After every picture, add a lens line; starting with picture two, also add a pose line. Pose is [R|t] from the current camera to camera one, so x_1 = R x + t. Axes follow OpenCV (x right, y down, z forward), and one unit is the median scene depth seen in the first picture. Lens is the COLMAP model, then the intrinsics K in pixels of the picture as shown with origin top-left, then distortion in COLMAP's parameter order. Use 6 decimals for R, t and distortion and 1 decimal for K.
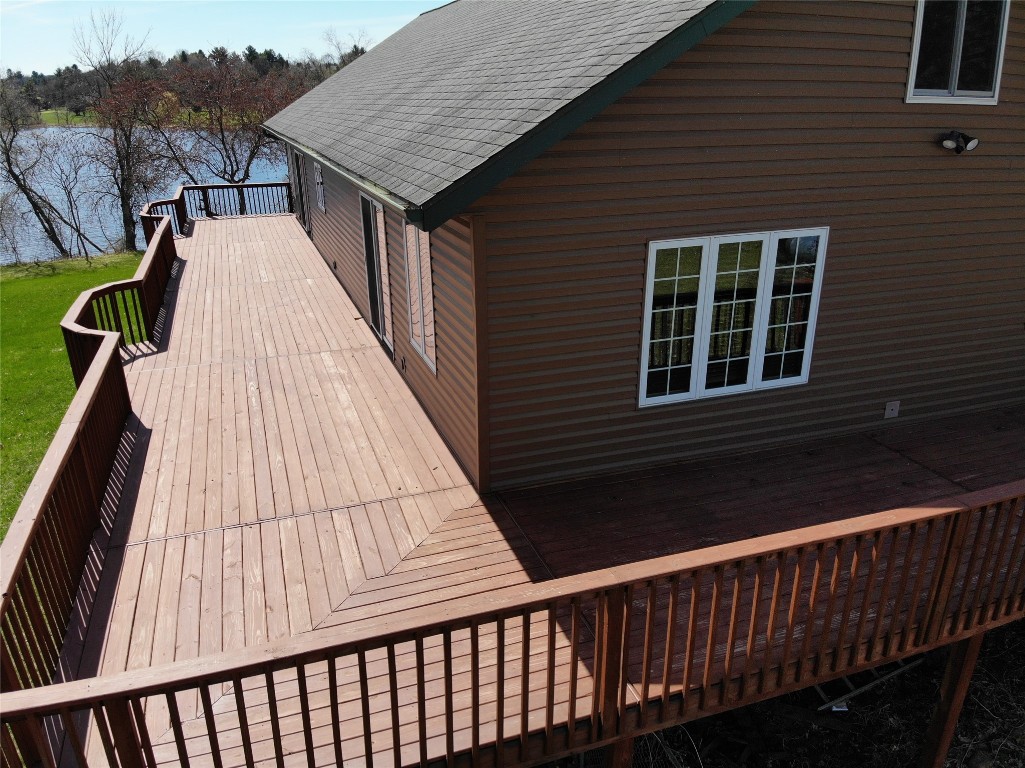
lens RADIAL K [[756.3, 0, 518.0], [0, 756.3, 399.9], [0, 0, 1]] dist [0.086262, -0.166361]
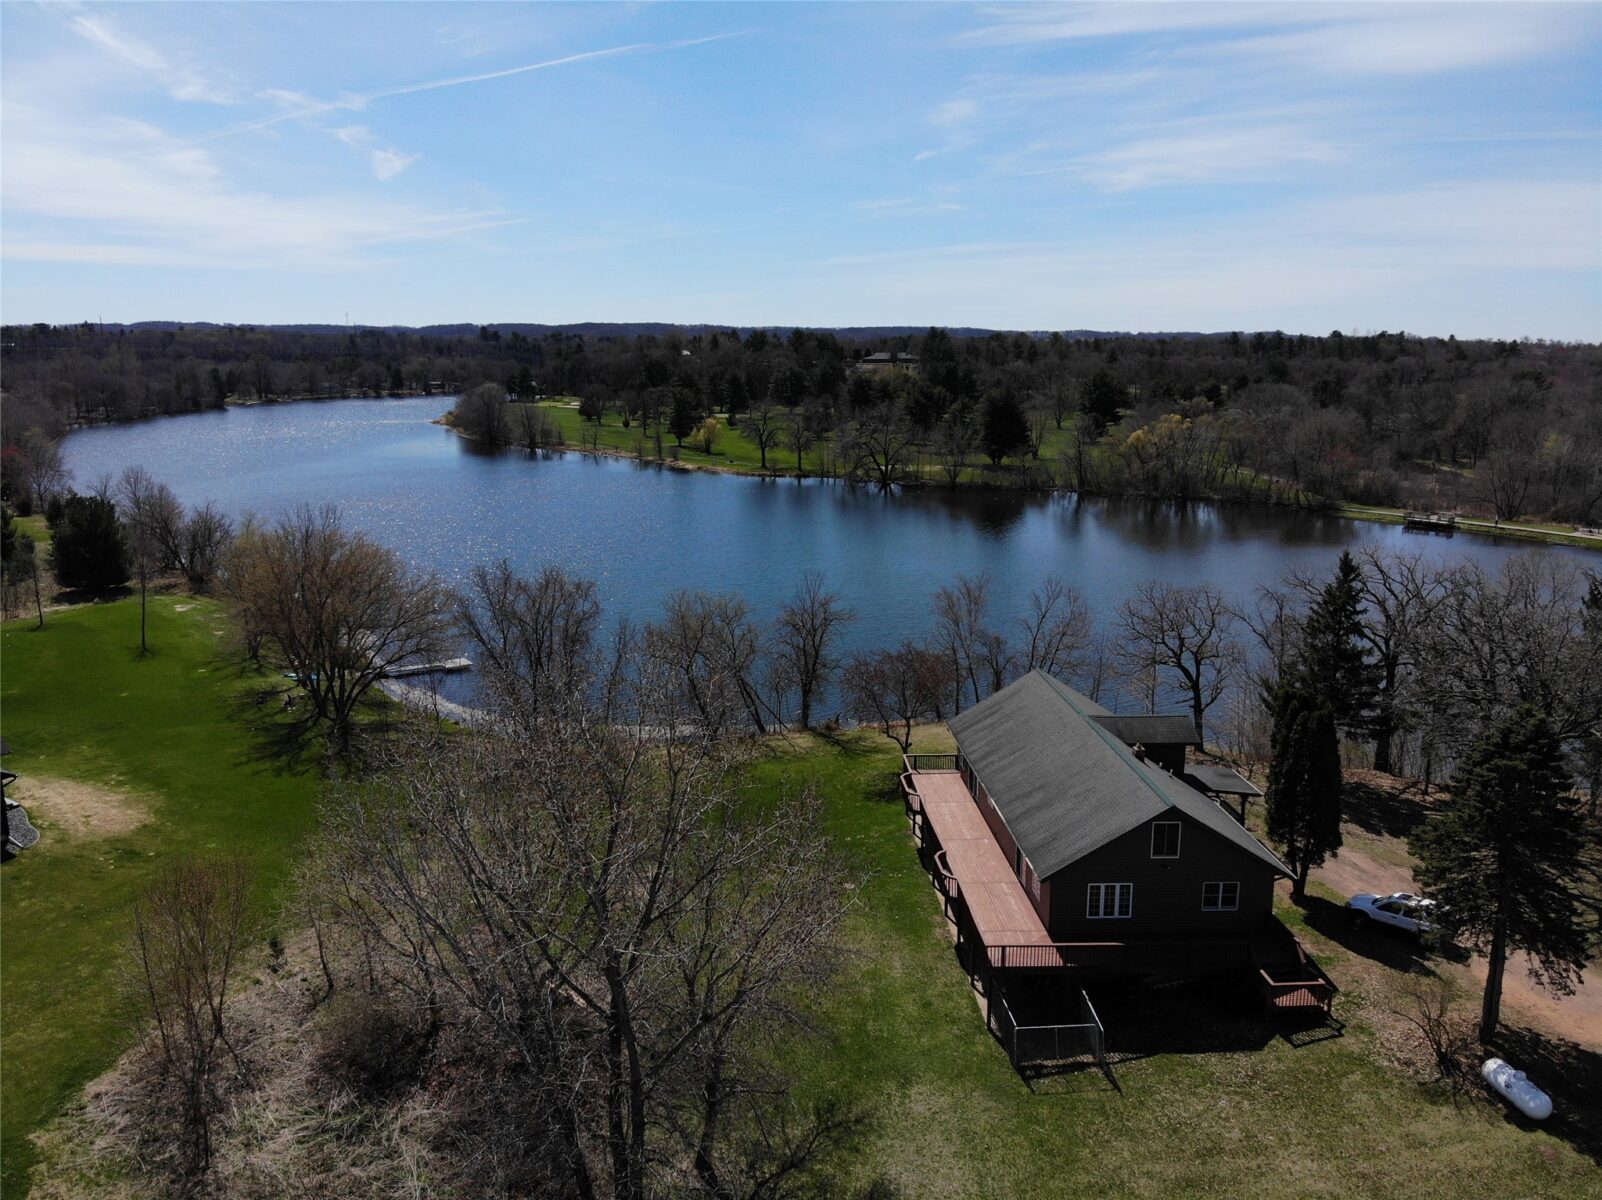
lens RADIAL K [[1159.5, 0, 778.2], [0, 1159.5, 614.6], [0, 0, 1]] dist [0.084131, -0.198929]
pose [[0.950591, 0.064101, -0.303757, 0.384398], [-0.113897, 0.982232, -0.149157, -0.479398], [0.288799, 0.176385, 0.941002, -5.888408]]
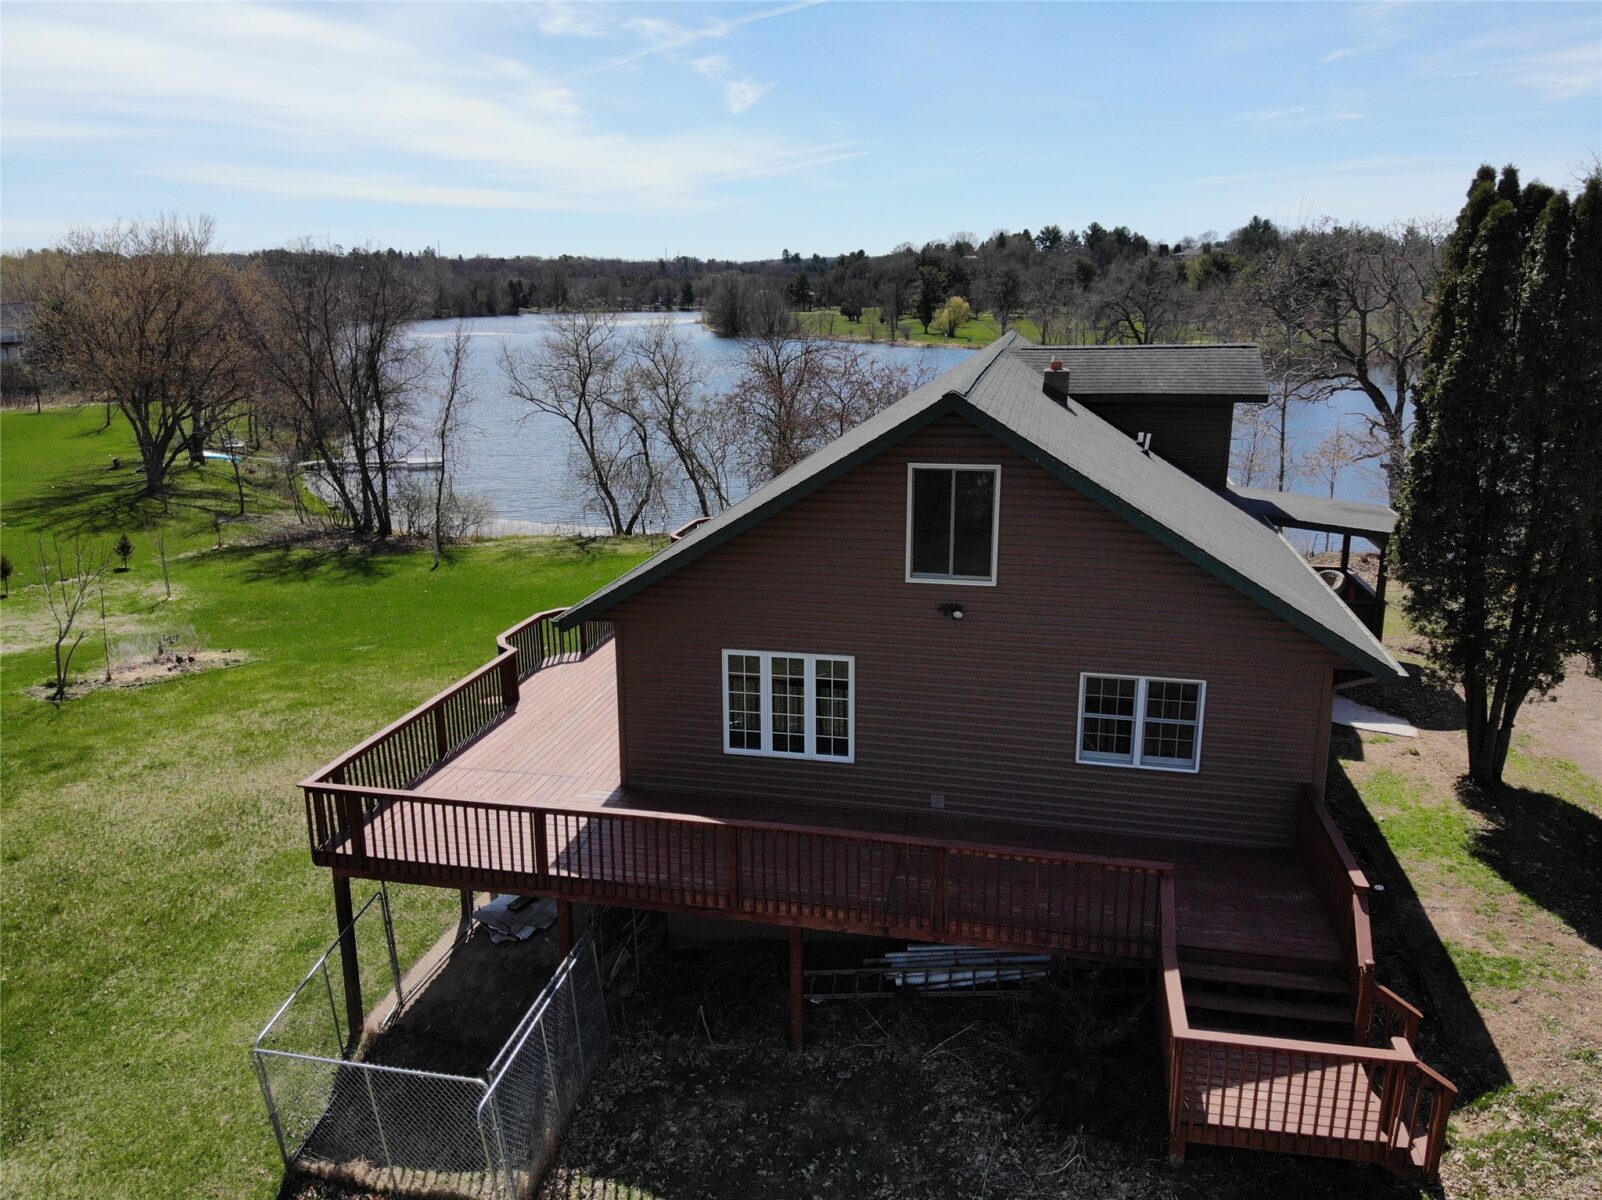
lens RADIAL K [[1181.0, 0, 770.8], [0, 1181.0, 591.7], [0, 0, 1]] dist [0.104614, -0.194587]
pose [[0.840734, 0.127574, -0.526205, 1.355798], [-0.193929, 0.978321, -0.072661, -0.142401], [0.505527, 0.163135, 0.847248, -0.955325]]
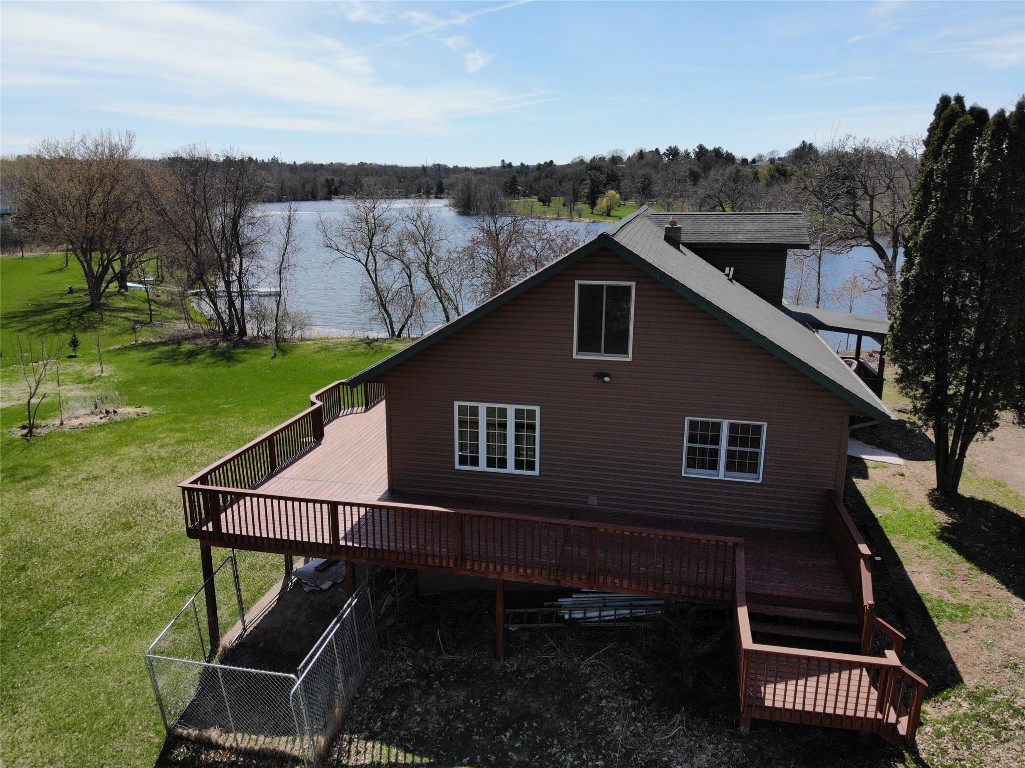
lens RADIAL K [[755.6, 0, 493.1], [0, 755.6, 378.7], [0, 0, 1]] dist [0.104614, -0.194587]
pose [[0.840650, 0.134470, -0.524619, 1.361686], [-0.201840, 0.976688, -0.073085, -0.107692], [0.502561, 0.167328, 0.848195, -0.918985]]
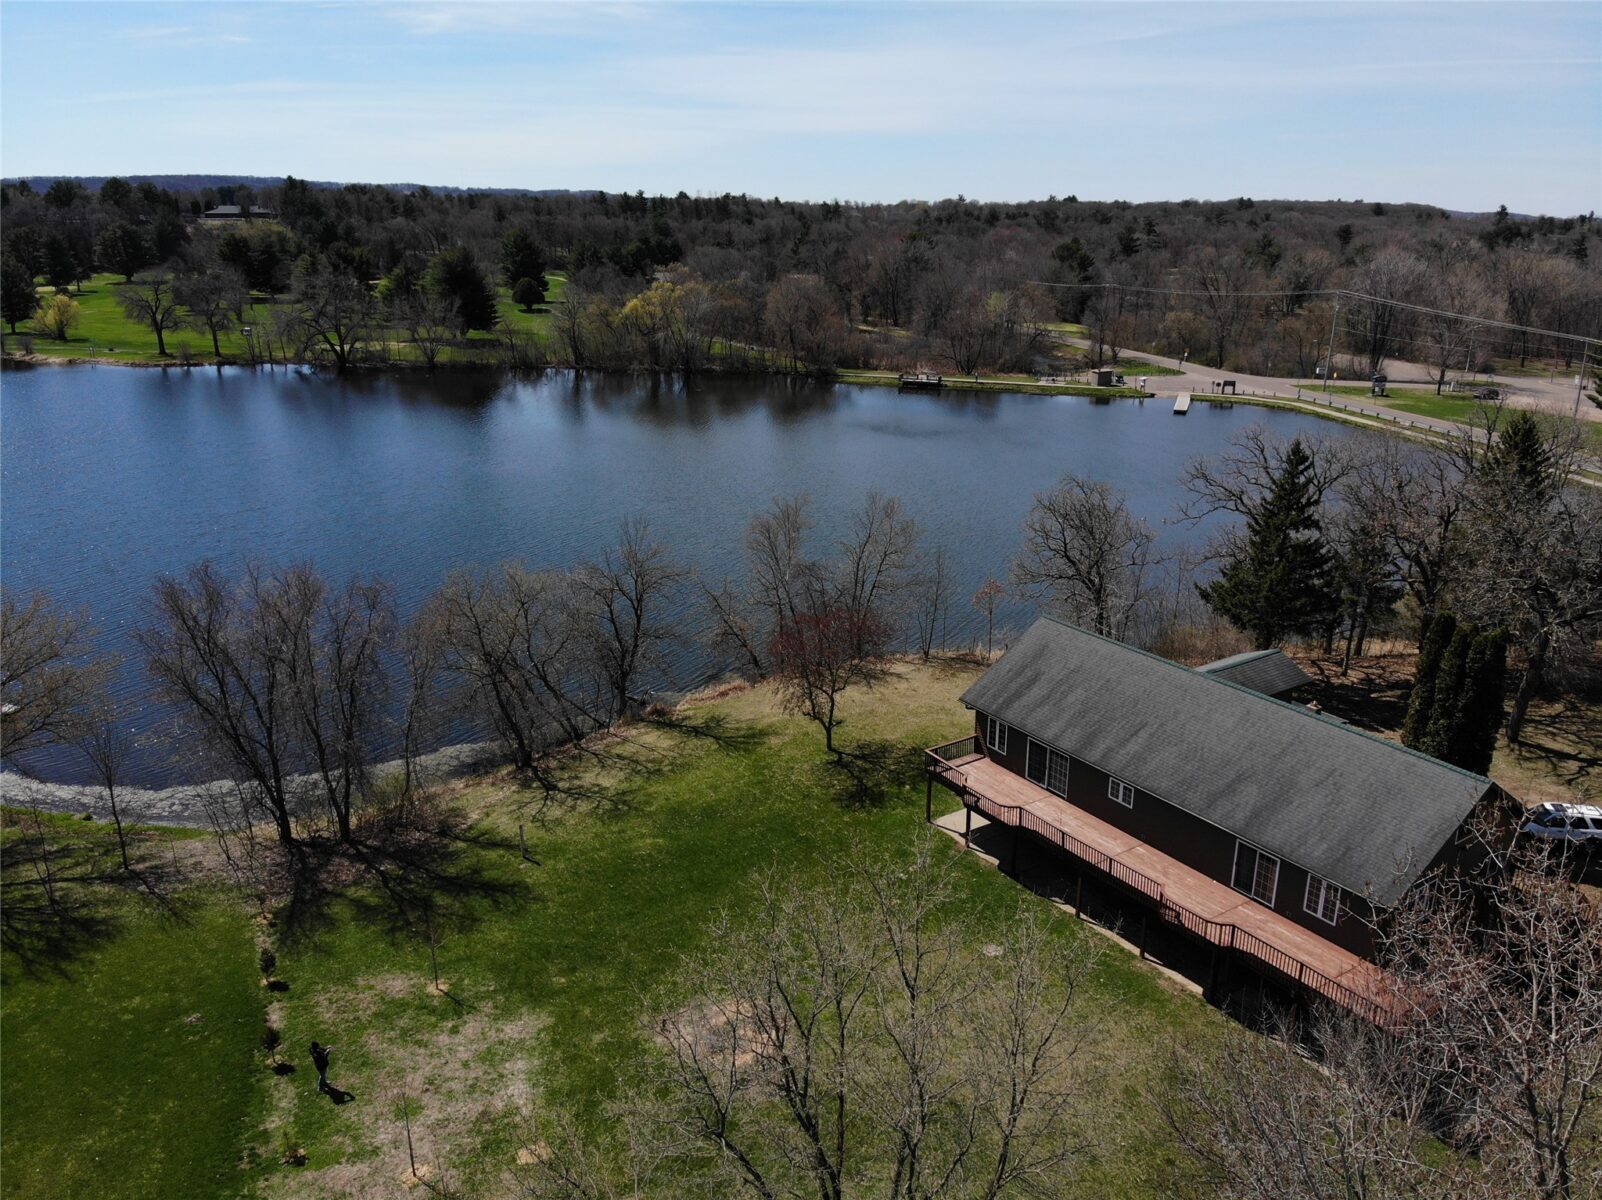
lens RADIAL K [[1159.5, 0, 778.2], [0, 1159.5, 614.6], [0, 0, 1]] dist [0.084131, -0.198929]
pose [[0.968481, -0.069517, 0.239192, -3.394696], [0.082730, 0.995526, -0.045638, -1.344015], [-0.234949, 0.063988, 0.969899, -3.794940]]
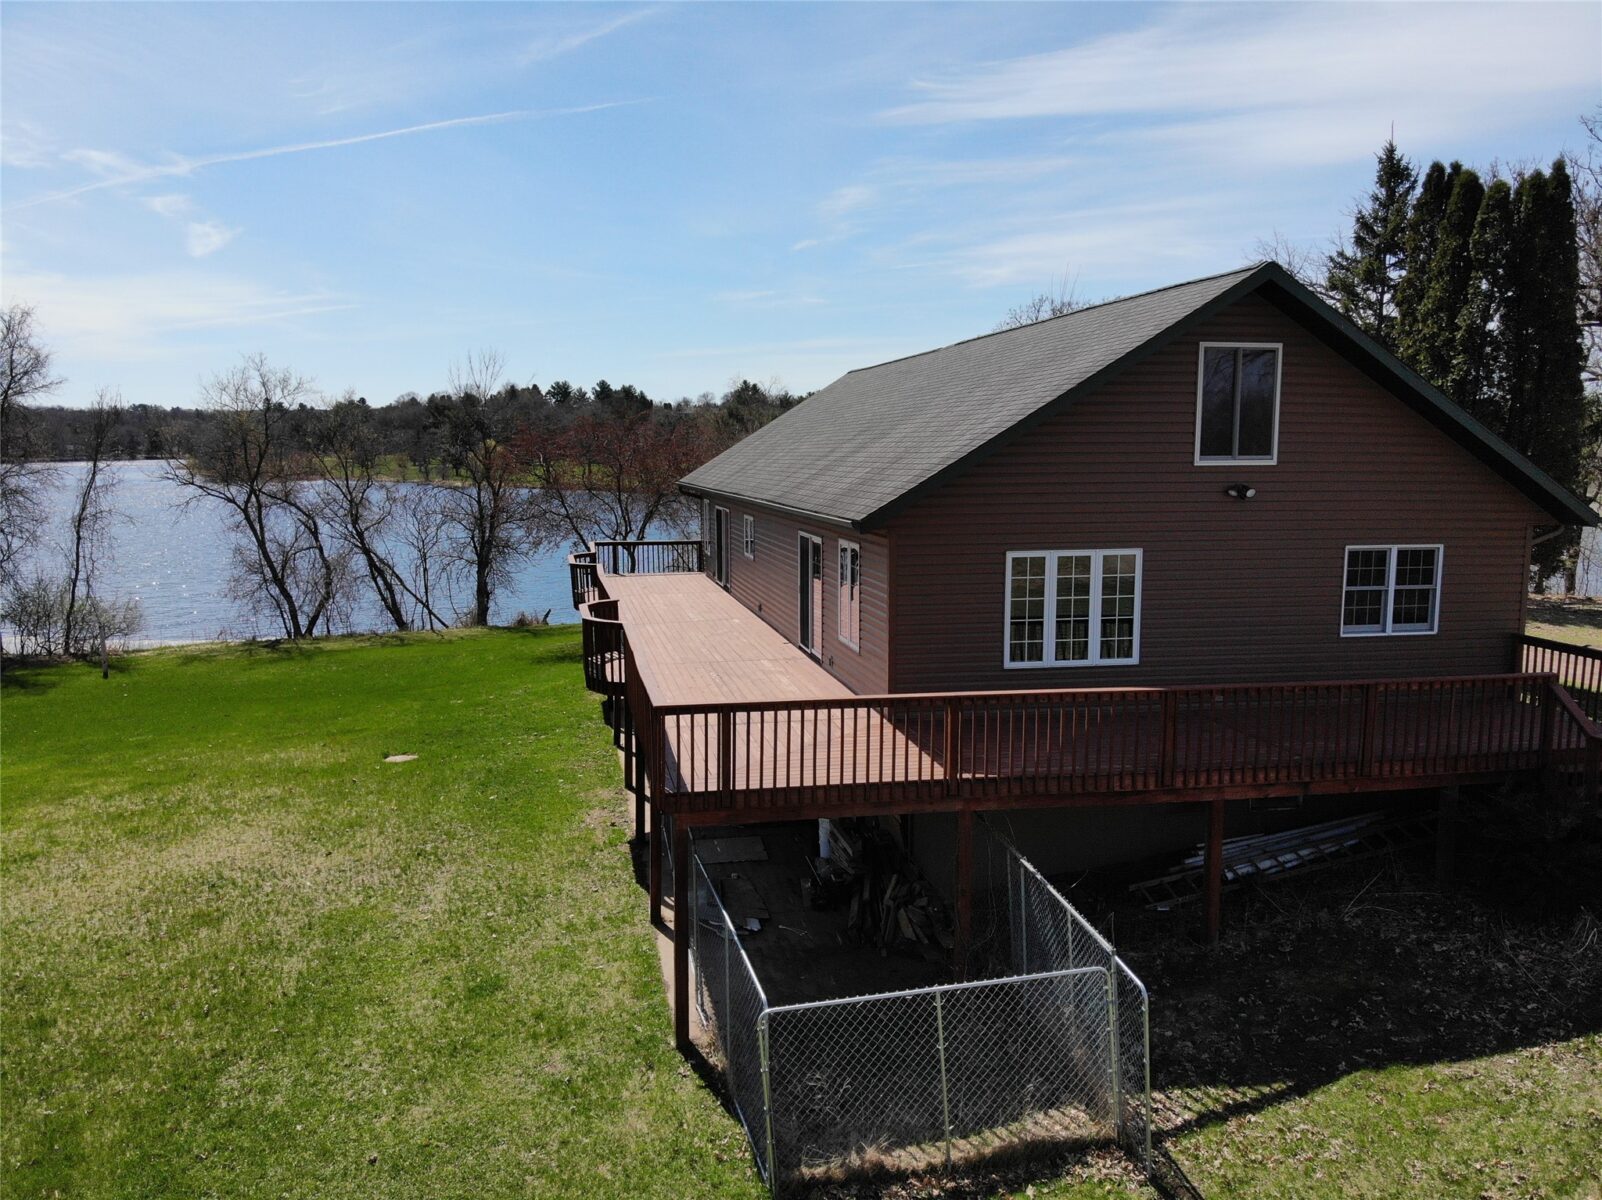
lens RADIAL K [[1193.4, 0, 801.0], [0, 1193.4, 600.0], [0, 0, 1]] dist [0.101443, -0.198063]
pose [[0.989547, 0.021374, -0.142621, 0.094826], [-0.056105, 0.968103, -0.244190, 0.419079], [0.132852, 0.249639, 0.959182, -1.125844]]
